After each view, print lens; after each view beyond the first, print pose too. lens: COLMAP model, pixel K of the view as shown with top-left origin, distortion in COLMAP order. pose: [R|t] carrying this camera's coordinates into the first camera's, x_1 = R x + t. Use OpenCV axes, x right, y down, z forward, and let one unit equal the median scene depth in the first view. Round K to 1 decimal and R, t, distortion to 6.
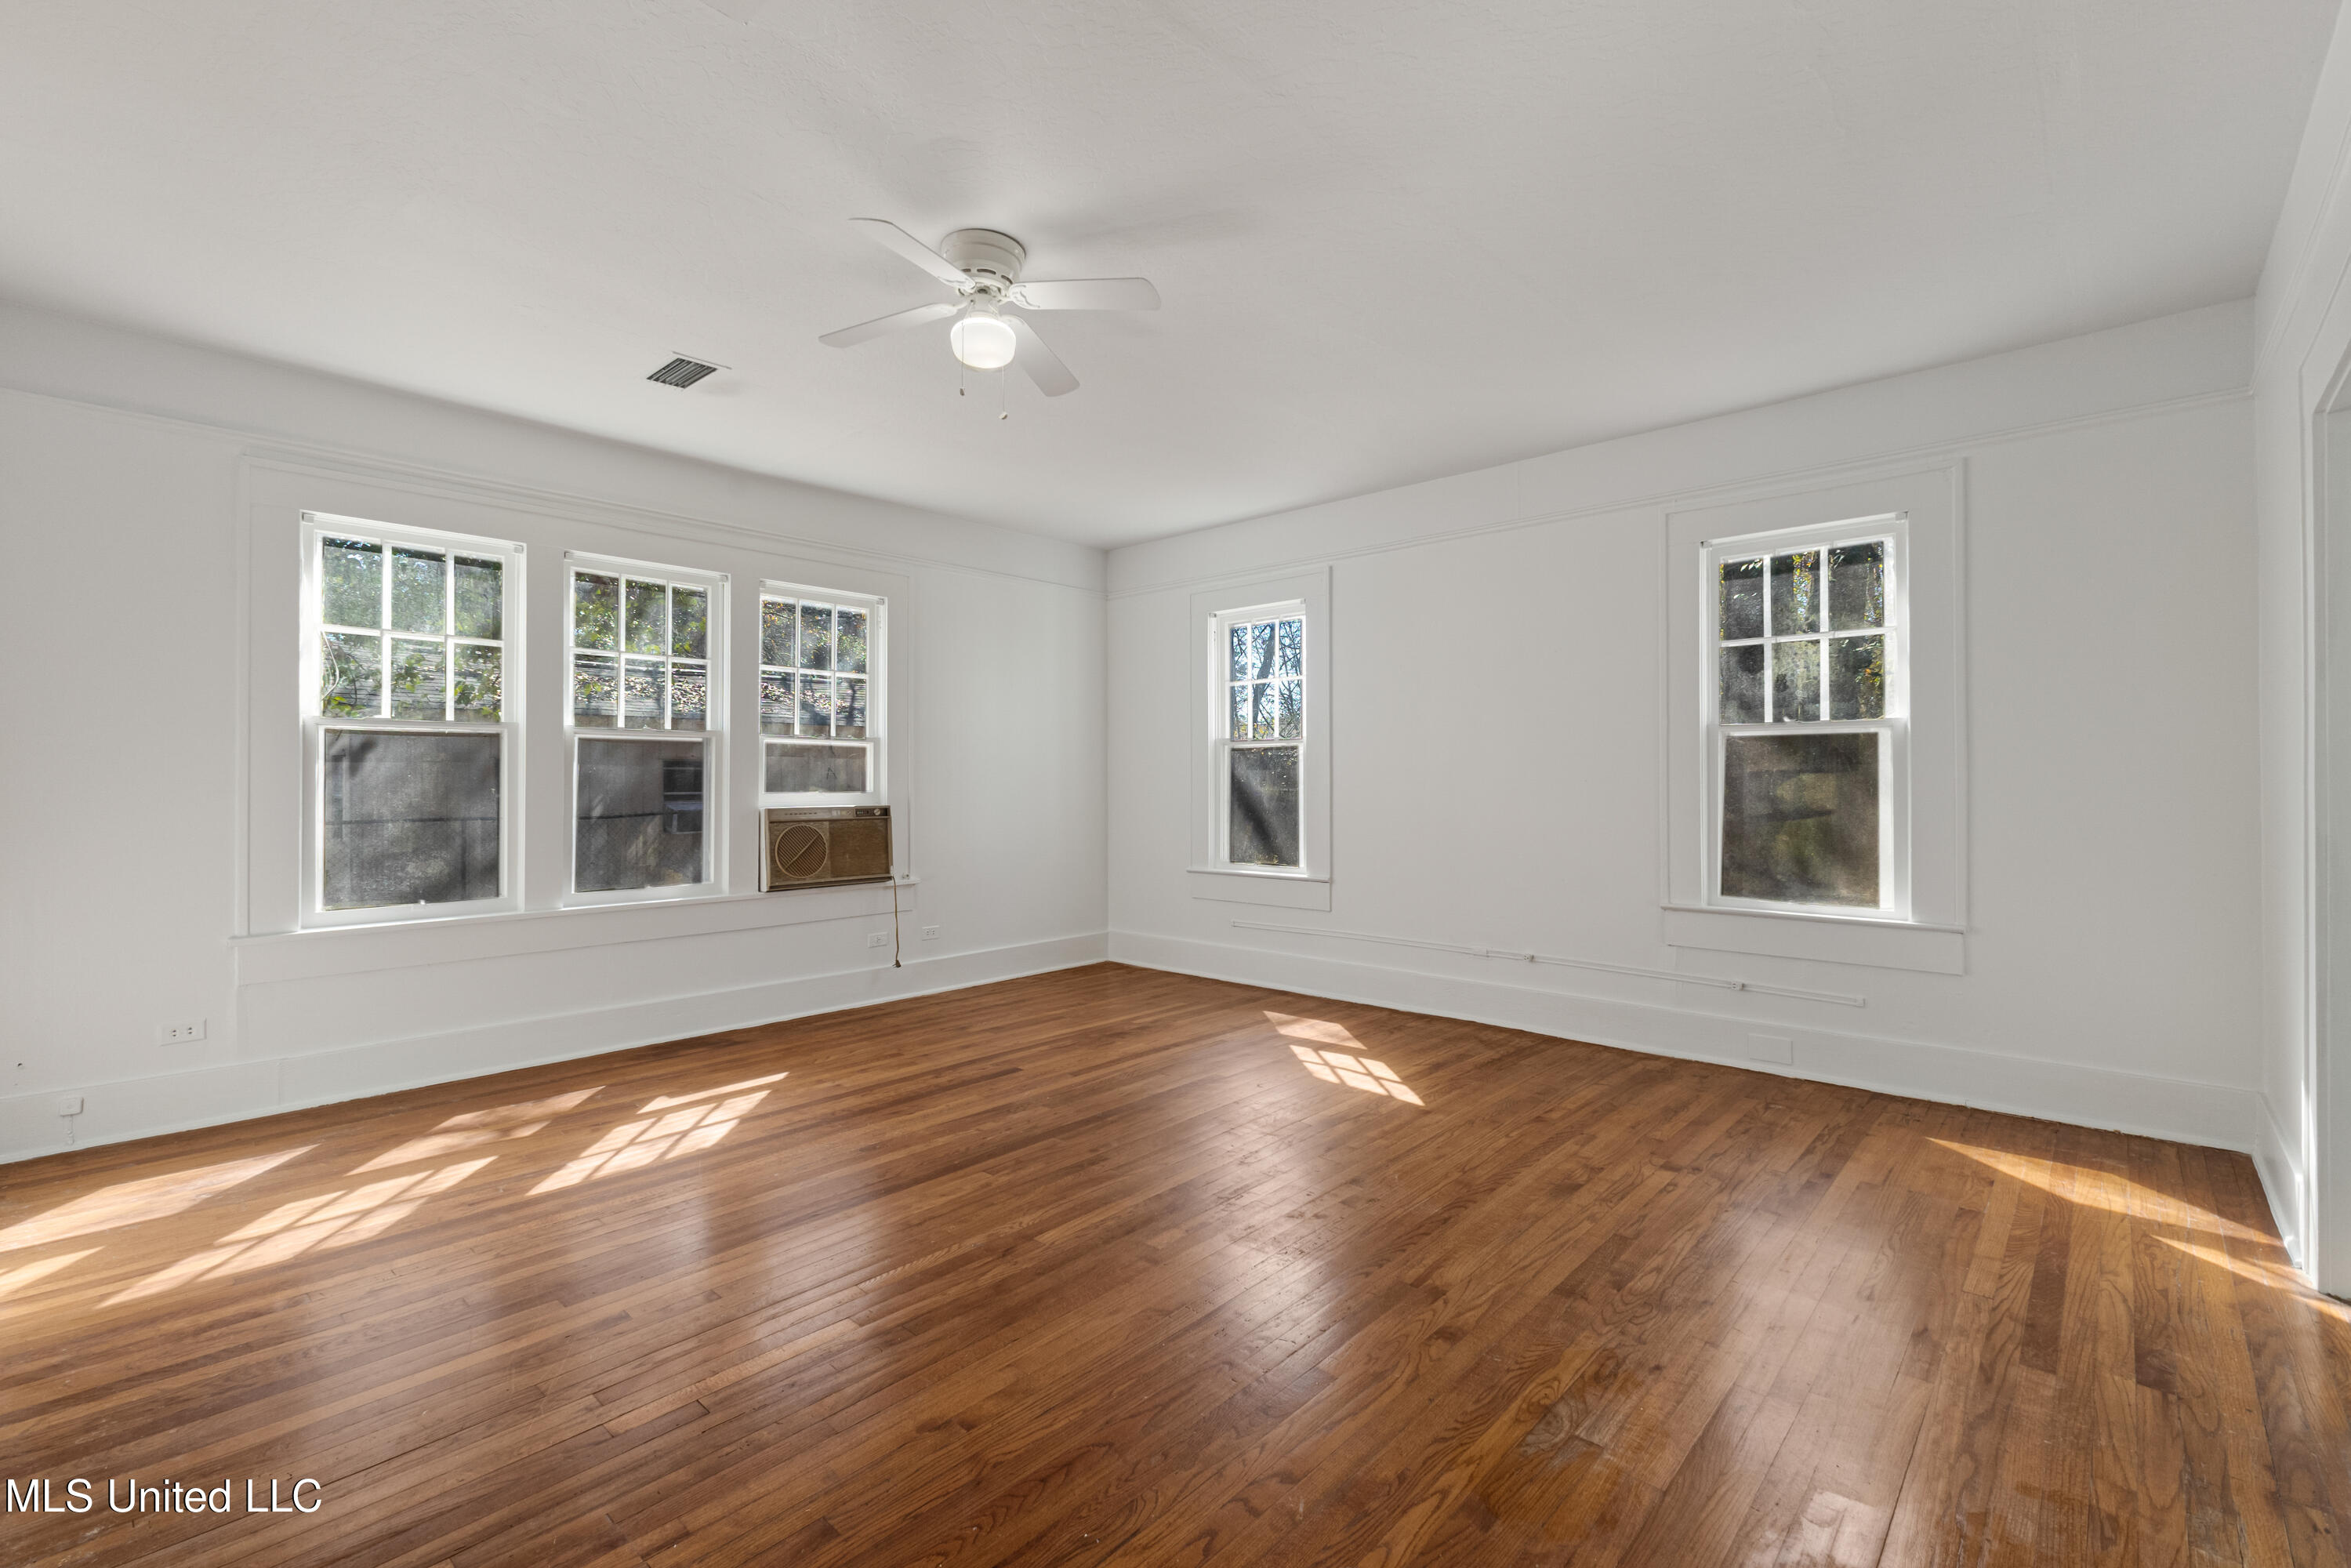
lens RADIAL K [[1029.1, 0, 1170.7], [0, 1029.1, 767.9], [0, 0, 1]] dist [0.007476, -0.001726]
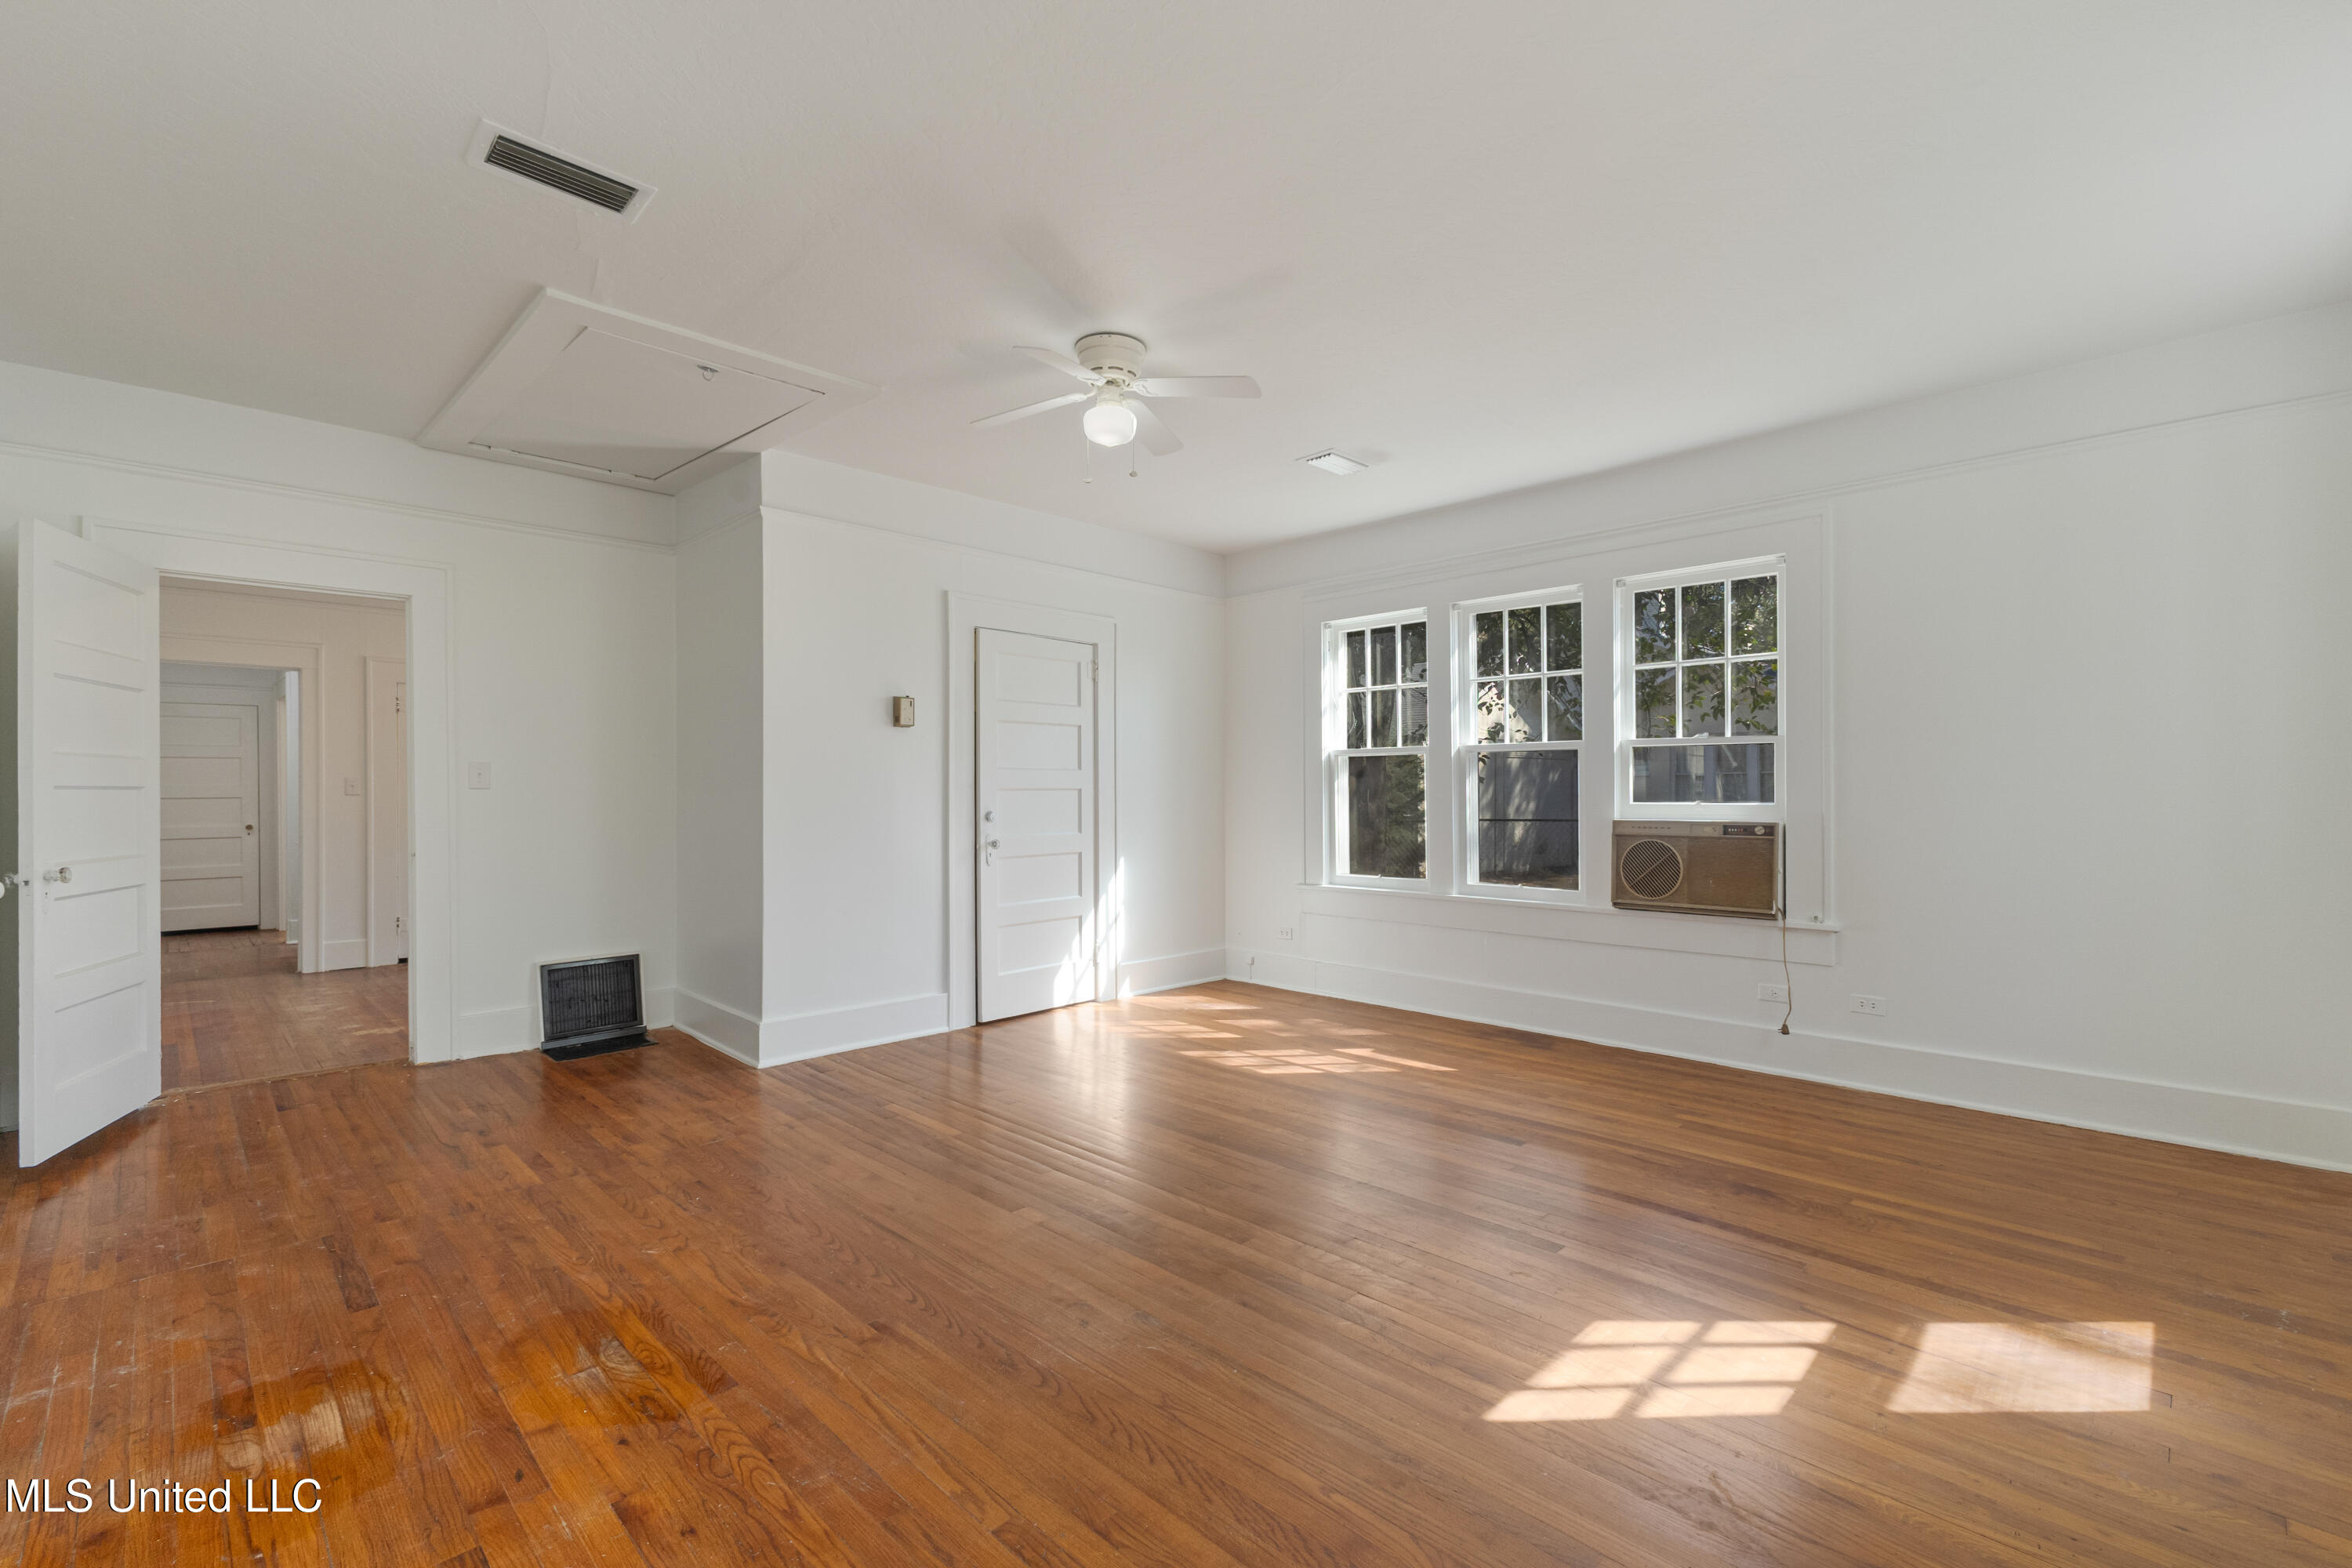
lens RADIAL K [[1029.5, 0, 1181.9], [0, 1029.5, 794.5], [0, 0, 1]] dist [0.007476, -0.001726]
pose [[-0.037657, 0.008189, -0.999257, 0.720763], [0.014437, 0.999867, 0.007650, 0.004410], [0.999186, -0.014138, -0.037771, 0.811134]]
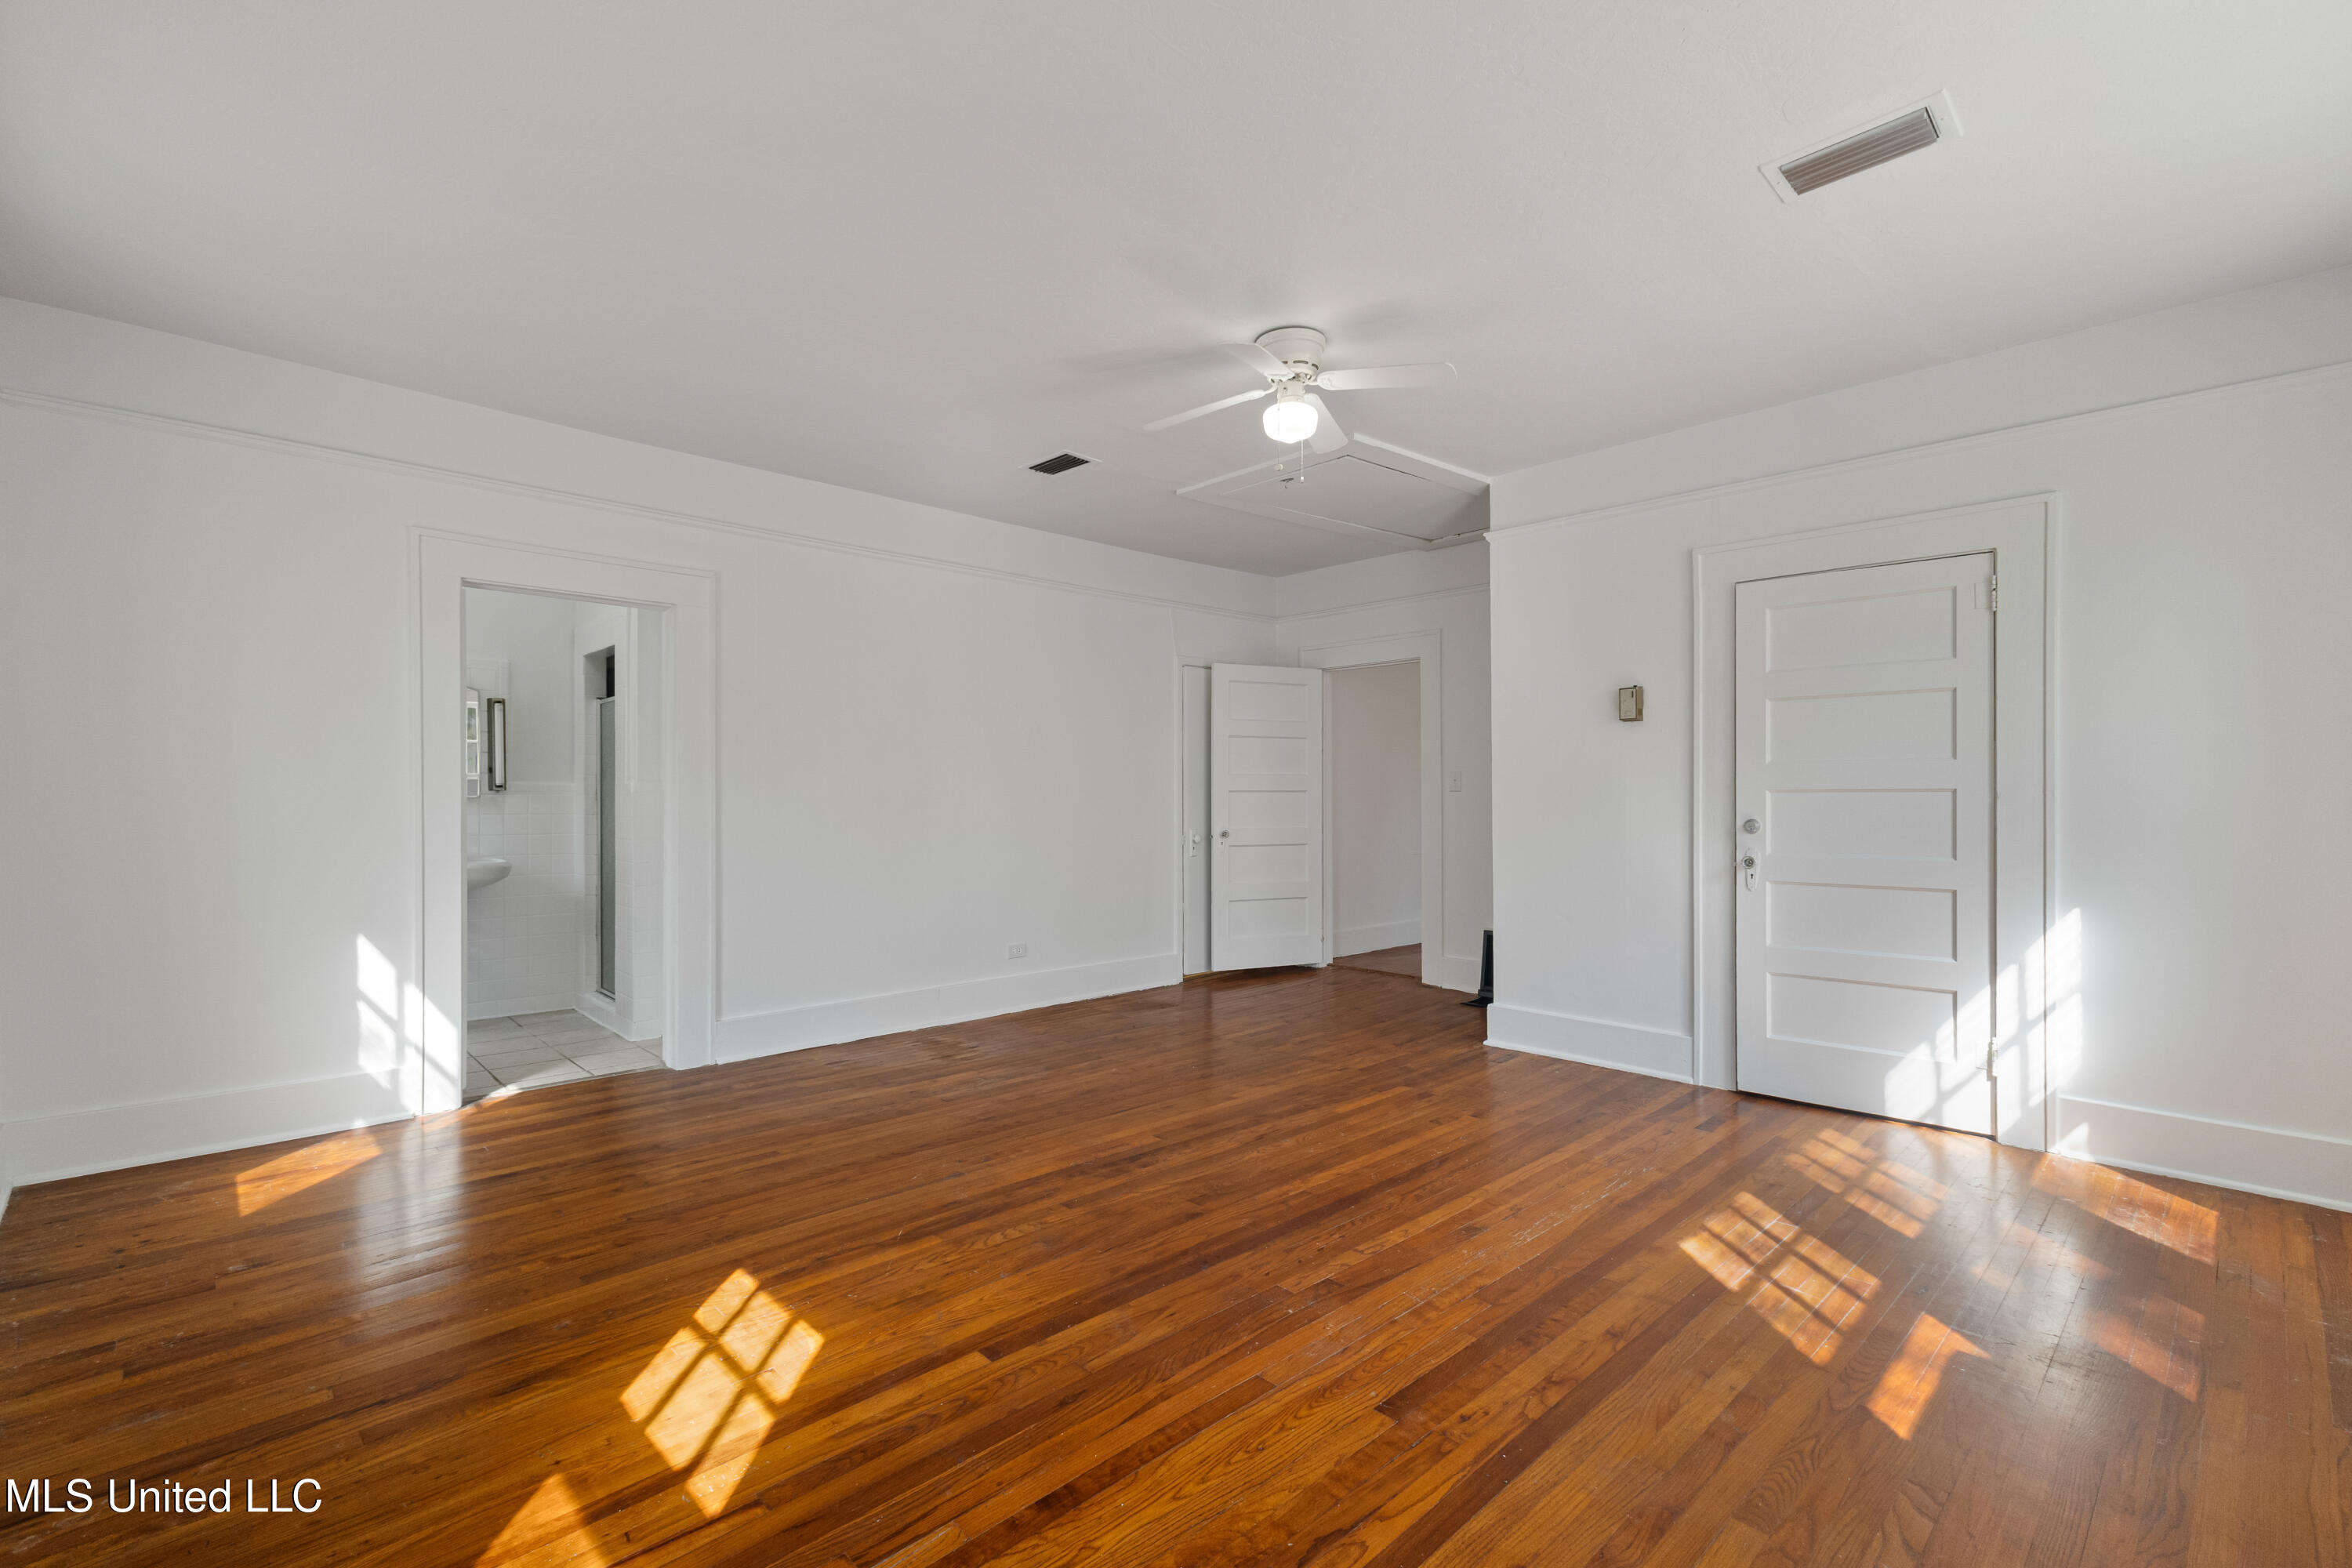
lens RADIAL K [[1029.5, 0, 1170.0], [0, 1029.5, 794.6], [0, 0, 1]] dist [0.007476, -0.001726]
pose [[-0.997982, 0.006670, 0.063140, -0.084147], [0.005916, 0.999909, -0.012119, 0.017293], [-0.063215, -0.011721, -0.997931, 1.566527]]
